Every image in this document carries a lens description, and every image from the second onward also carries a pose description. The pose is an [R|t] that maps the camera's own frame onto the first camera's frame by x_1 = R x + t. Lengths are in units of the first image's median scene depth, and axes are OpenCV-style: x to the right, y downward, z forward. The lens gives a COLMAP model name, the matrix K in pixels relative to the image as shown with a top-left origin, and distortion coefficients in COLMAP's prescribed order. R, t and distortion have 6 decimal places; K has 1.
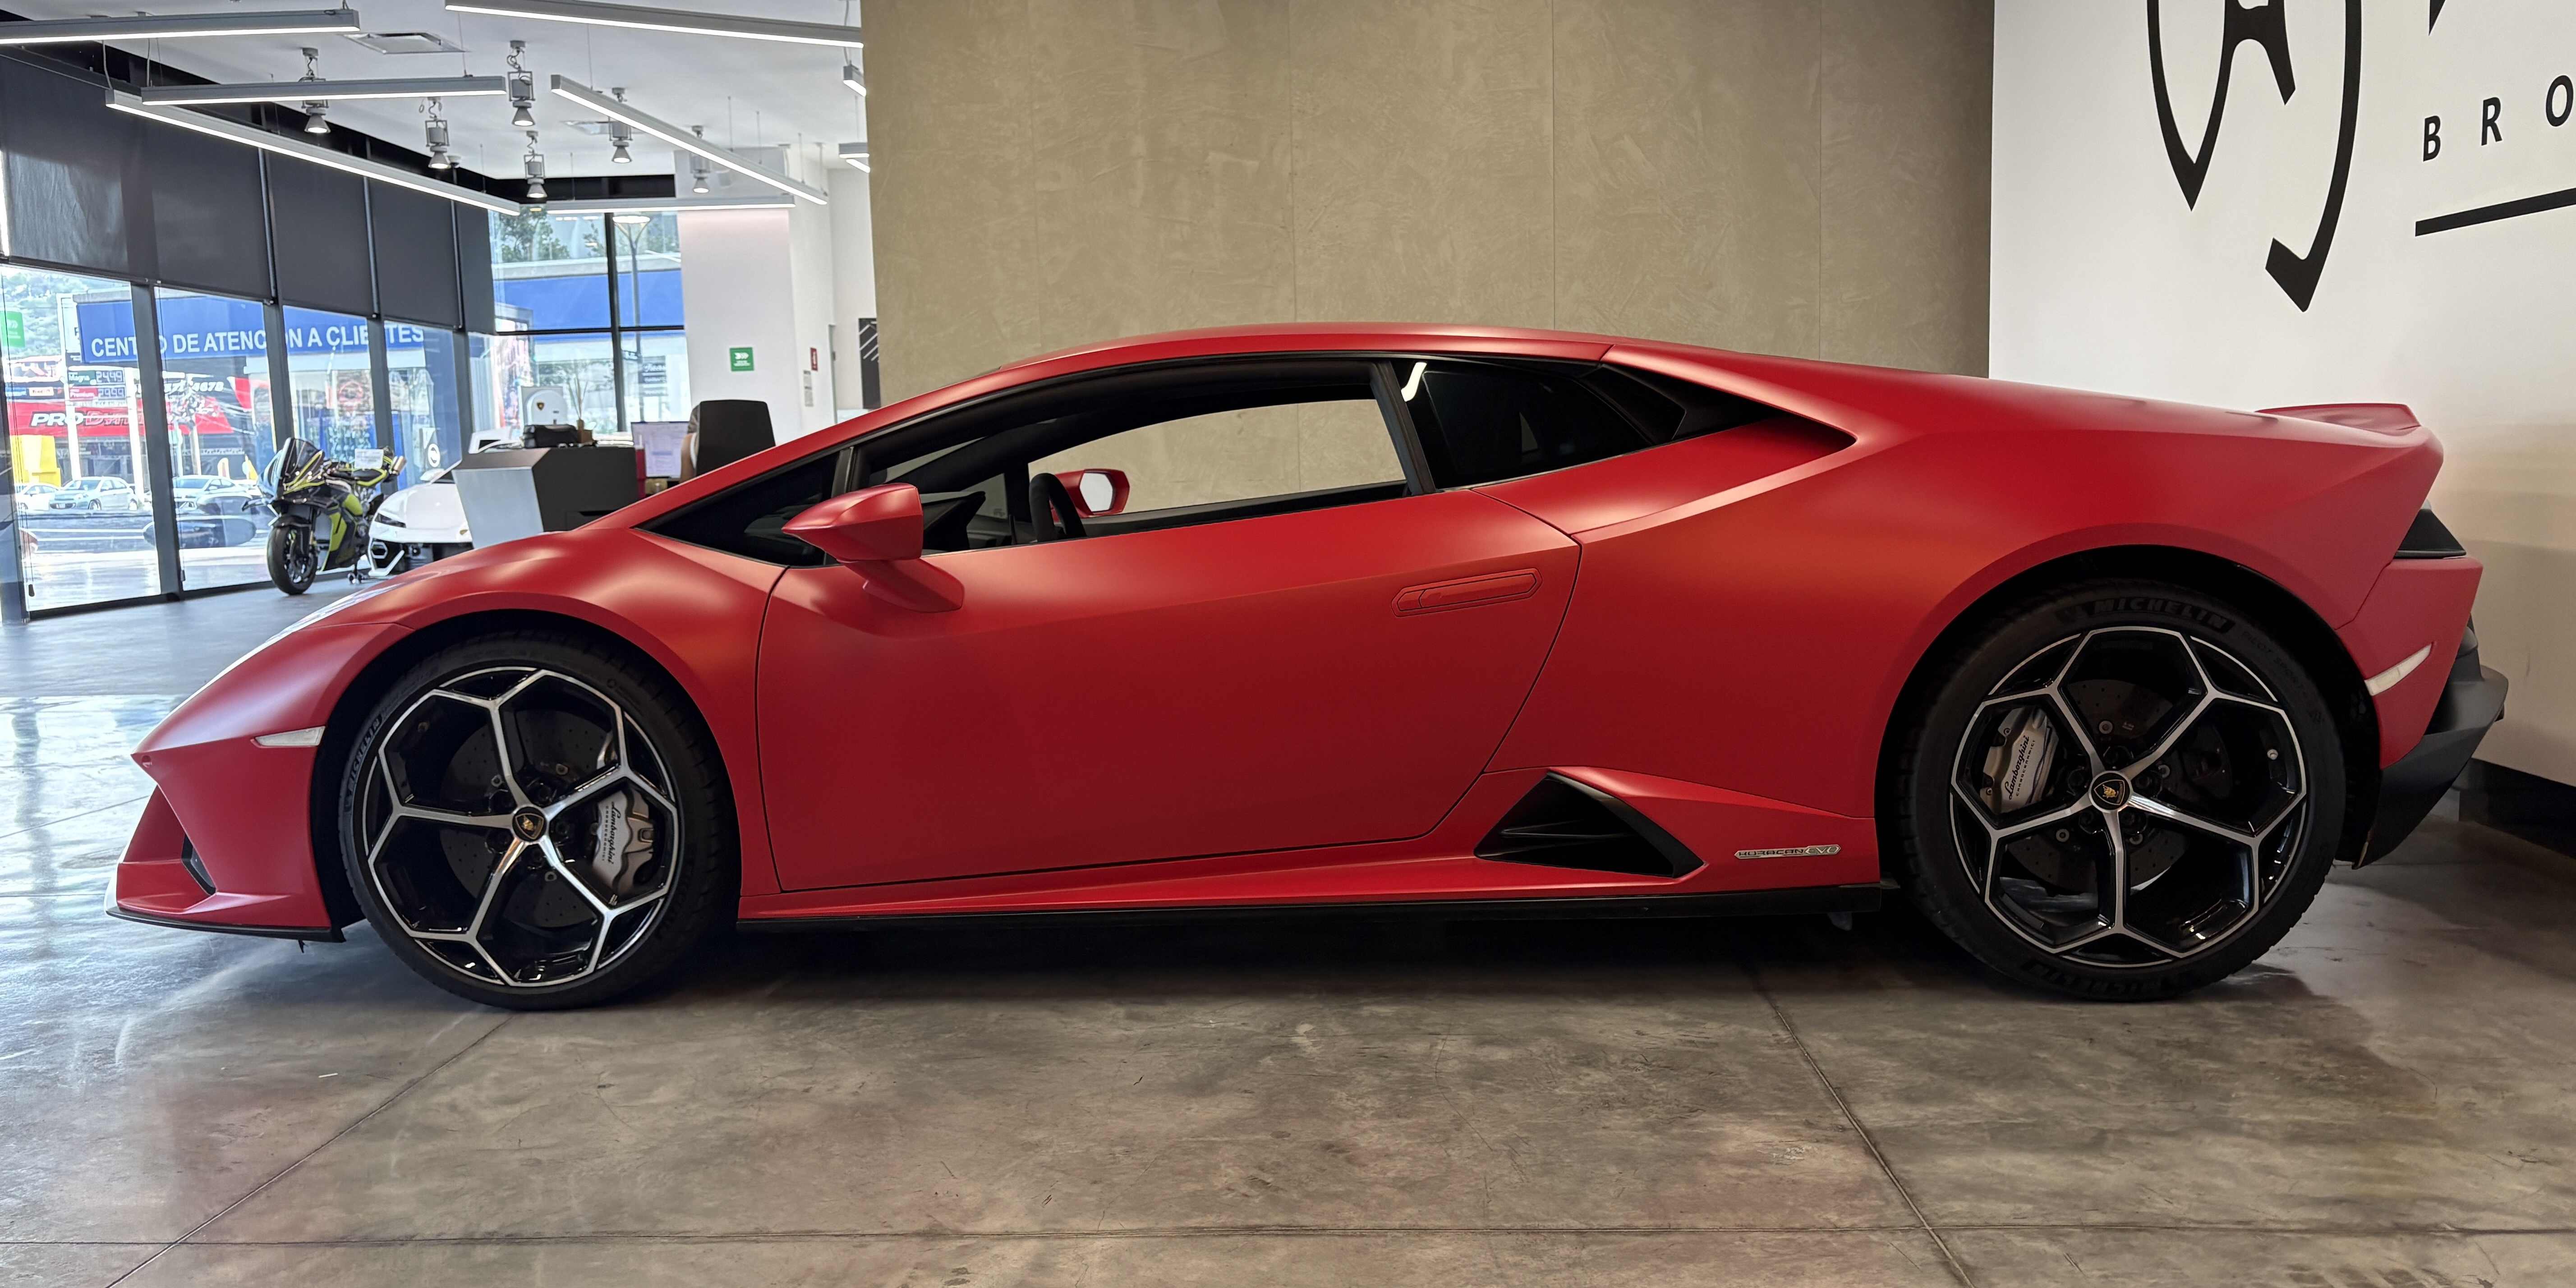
lens RADIAL K [[1953.1, 0, 1228.9], [0, 1953.1, 726.6], [0, 0, 1]] dist [0.038544, -0.041188]
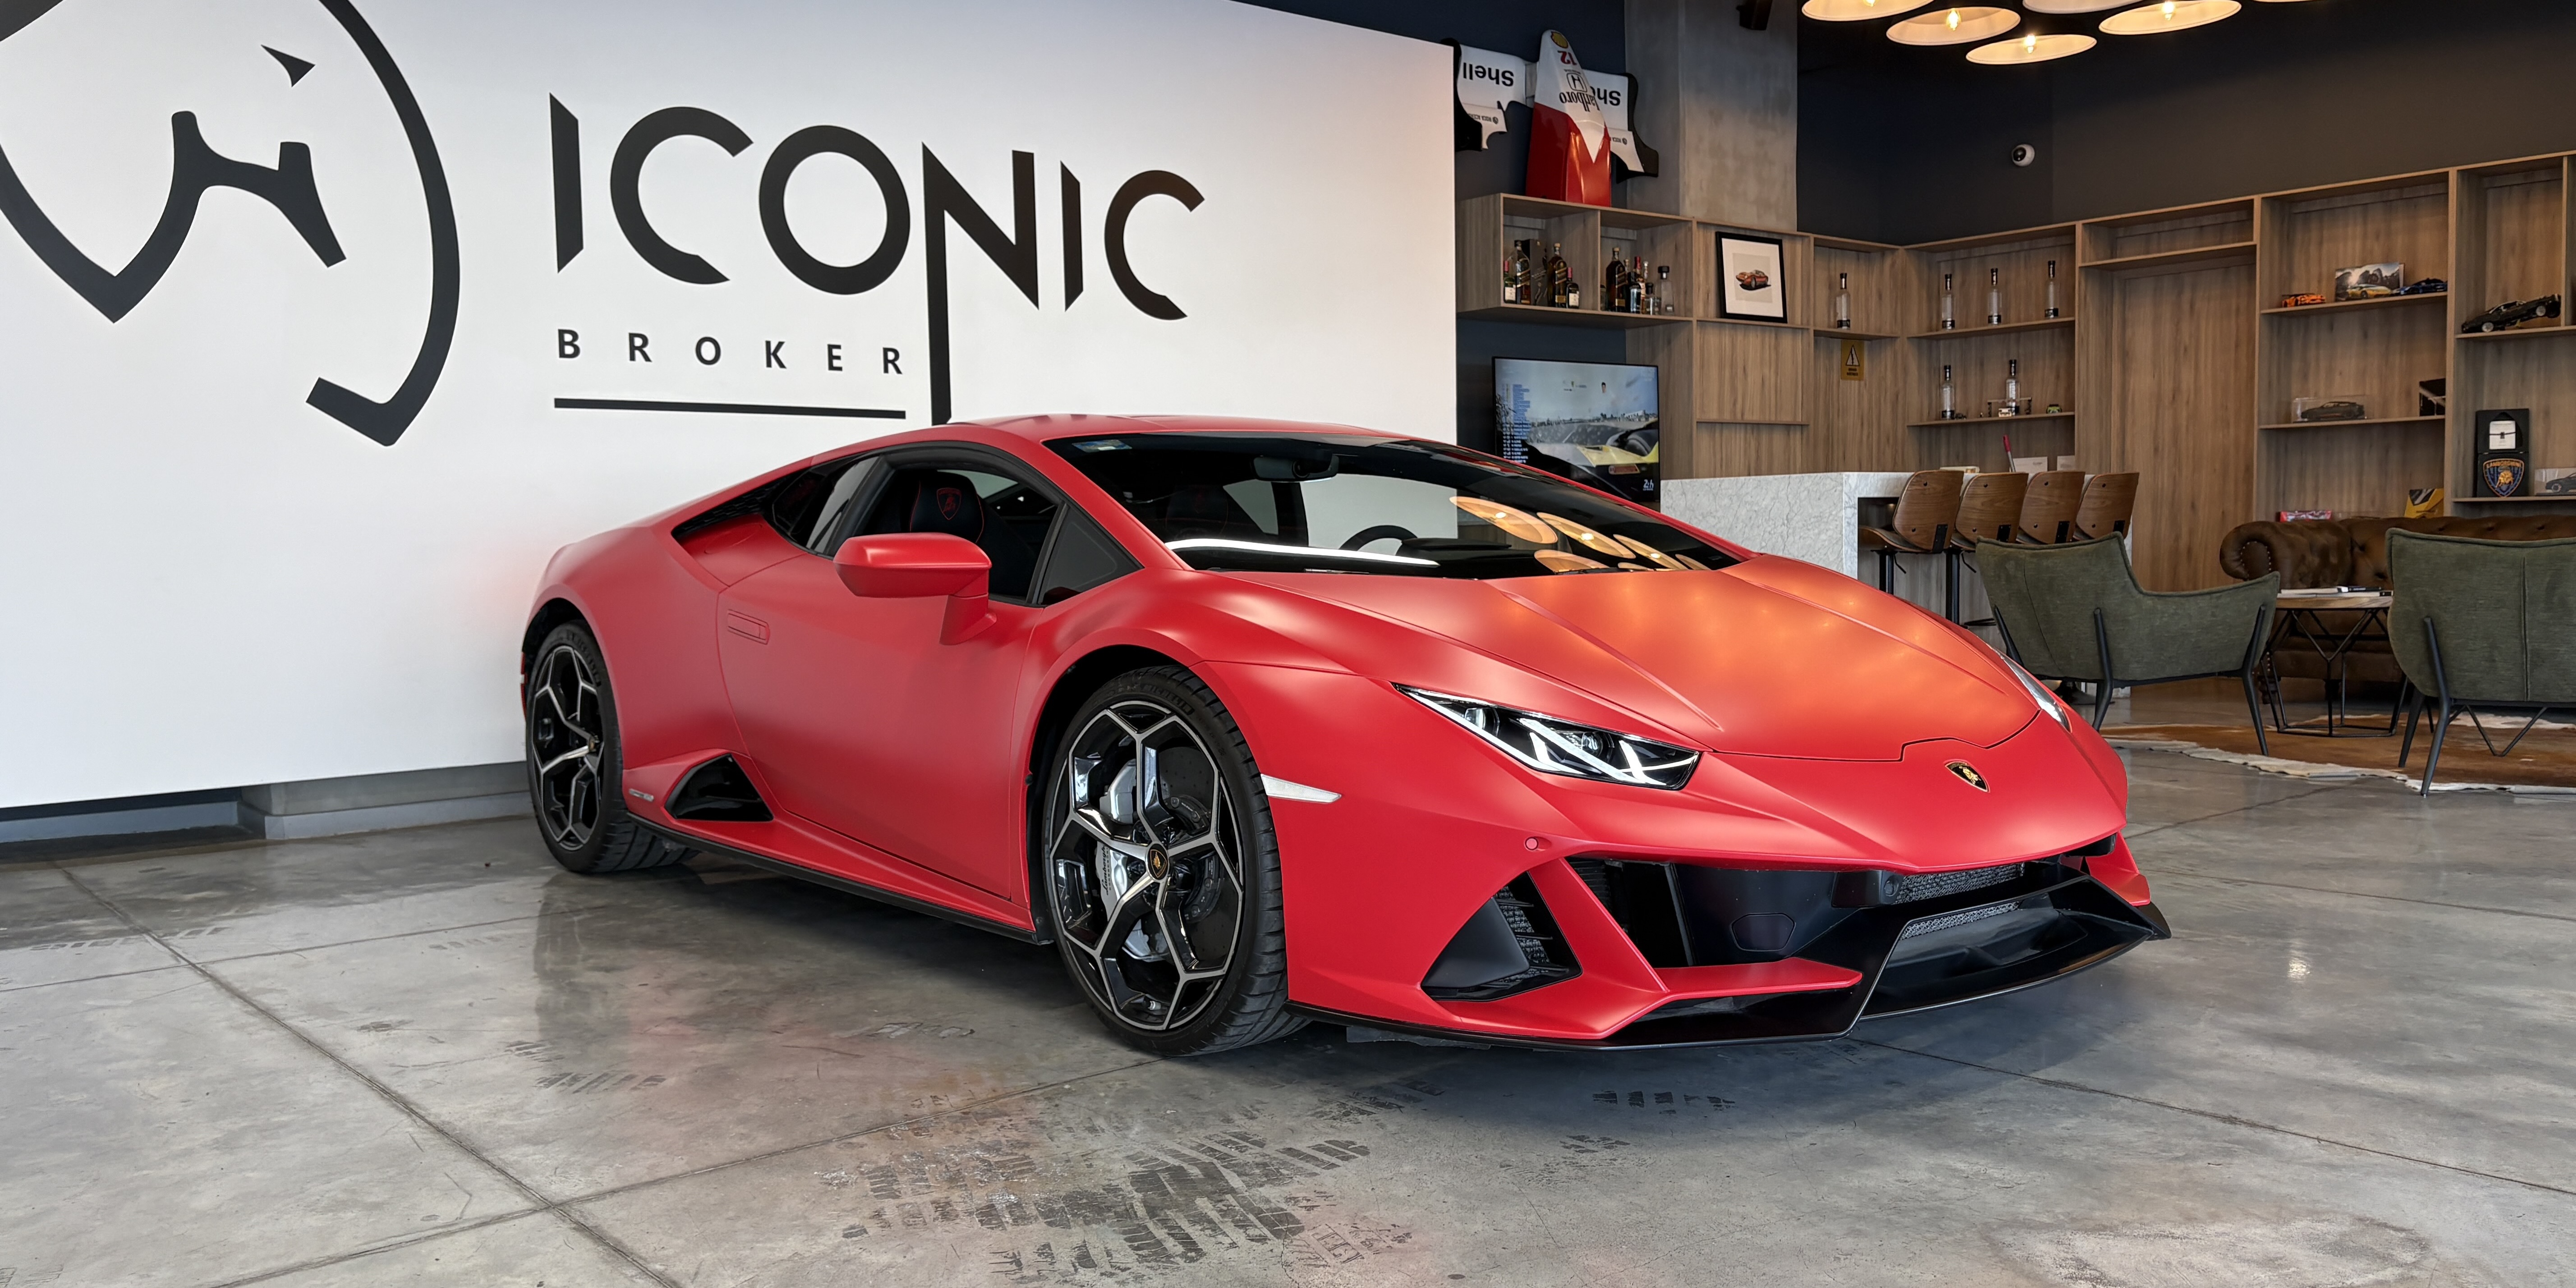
lens RADIAL K [[1953.1, 0, 1278.8], [0, 1953.1, 654.9], [0, 0, 1]] dist [0.038544, -0.041188]
pose [[-0.699170, -0.003905, 0.714945, -0.710866], [0.134171, 0.981502, 0.136571, -0.178197], [-0.702253, 0.191412, -0.685713, 1.486796]]
